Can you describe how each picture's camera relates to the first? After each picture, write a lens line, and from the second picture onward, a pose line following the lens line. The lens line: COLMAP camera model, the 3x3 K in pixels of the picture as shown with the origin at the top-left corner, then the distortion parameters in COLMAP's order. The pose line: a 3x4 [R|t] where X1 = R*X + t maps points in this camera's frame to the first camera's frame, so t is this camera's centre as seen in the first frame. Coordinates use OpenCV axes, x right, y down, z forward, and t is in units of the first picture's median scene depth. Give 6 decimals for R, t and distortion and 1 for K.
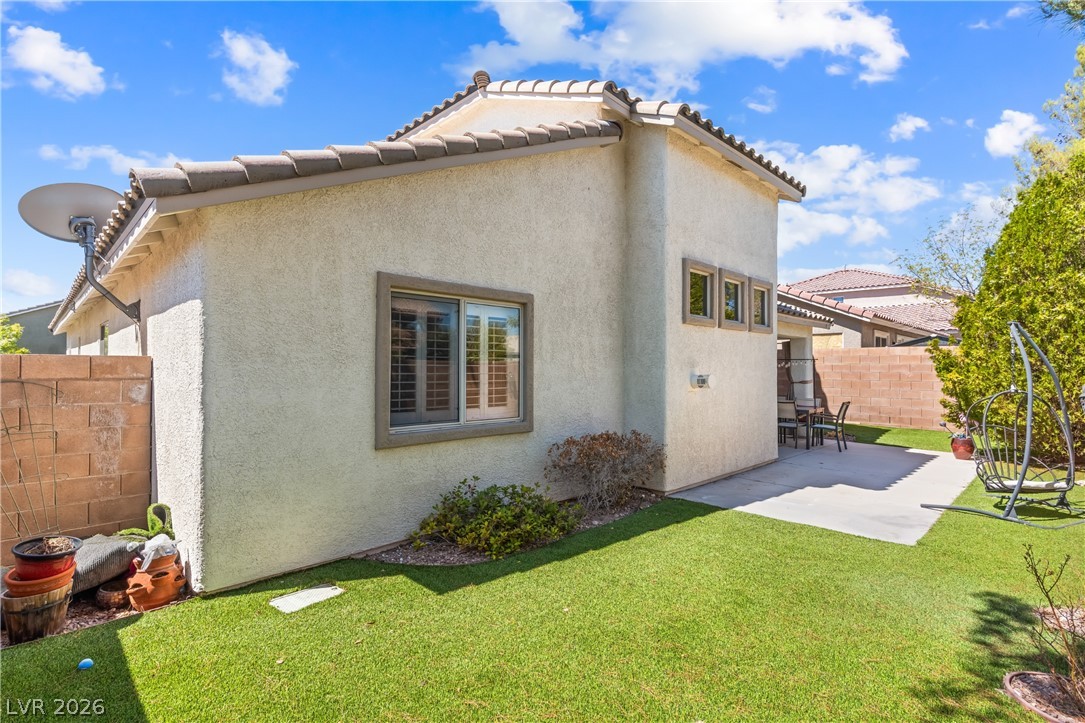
lens RADIAL K [[516.2, 0, 551.5], [0, 516.2, 364.7], [0, 0, 1]] dist [-0.000385, 0.002086]
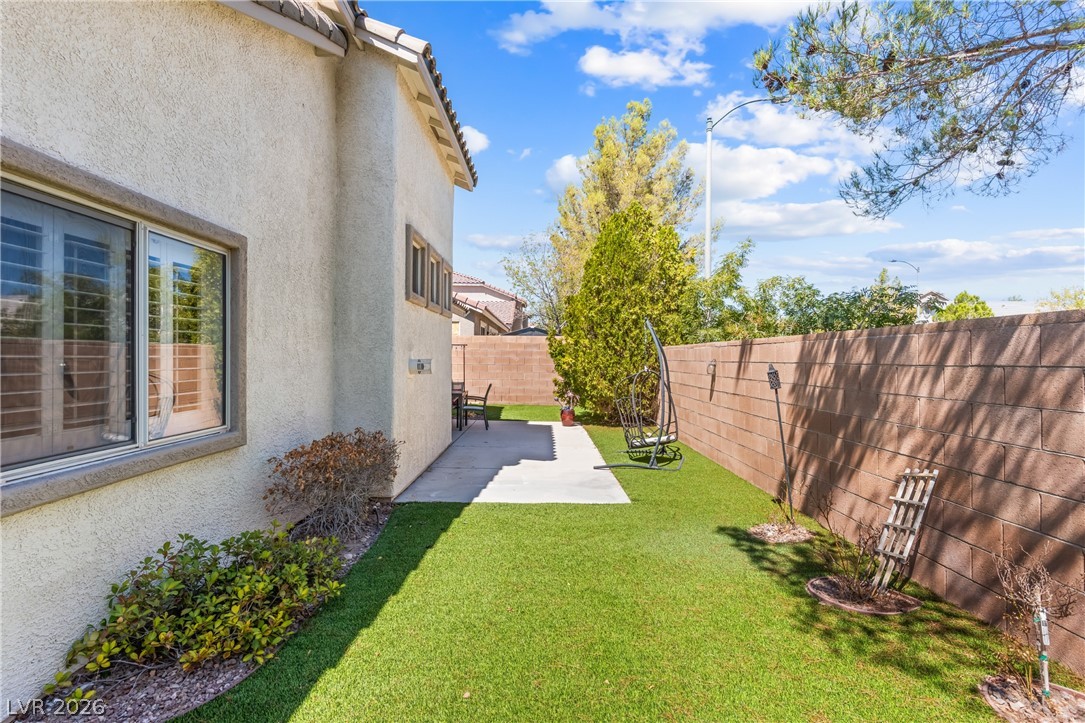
lens RADIAL K [[516.2, 0, 541.7], [0, 516.2, 361.8], [0, 0, 1]] dist [-0.000385, 0.002086]
pose [[0.708836, -0.006067, 0.705348, -0.212284], [-0.008770, 0.999810, 0.017413, 0.007294], [-0.705319, -0.018529, 0.708648, 0.243364]]
